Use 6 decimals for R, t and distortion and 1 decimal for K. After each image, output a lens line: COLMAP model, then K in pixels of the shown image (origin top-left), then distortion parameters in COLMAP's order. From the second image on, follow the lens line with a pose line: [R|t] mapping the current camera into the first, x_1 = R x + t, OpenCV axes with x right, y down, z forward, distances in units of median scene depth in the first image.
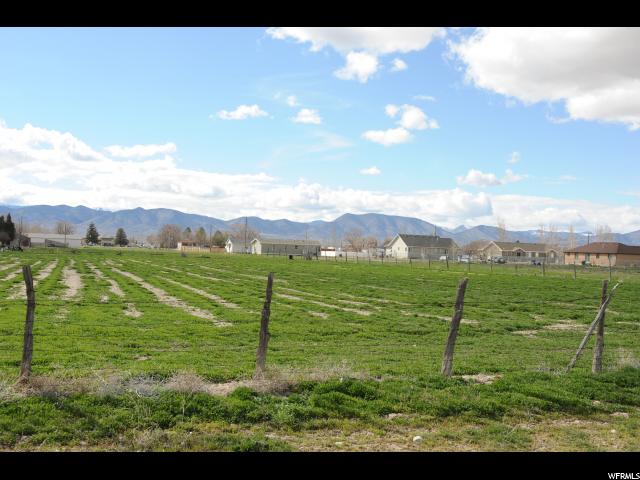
lens RADIAL K [[774.7, 0, 322.1], [0, 774.7, 240.3], [0, 0, 1]] dist [0.101040, 0.000000]
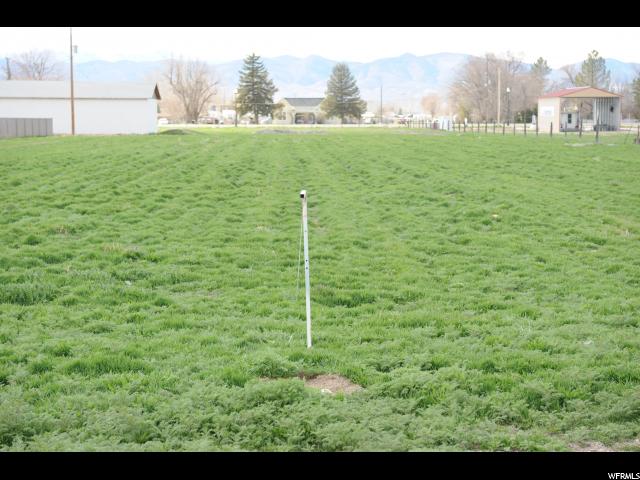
lens RADIAL K [[1322.7, 0, 320.0], [0, 1322.7, 240.0], [0, 0, 1]] dist [0.042811, 0.000000]
pose [[0.955412, -0.009397, -0.295127, -0.107884], [0.039317, 0.994642, 0.095611, 0.003586], [0.292647, -0.102951, 0.950662, 0.479292]]
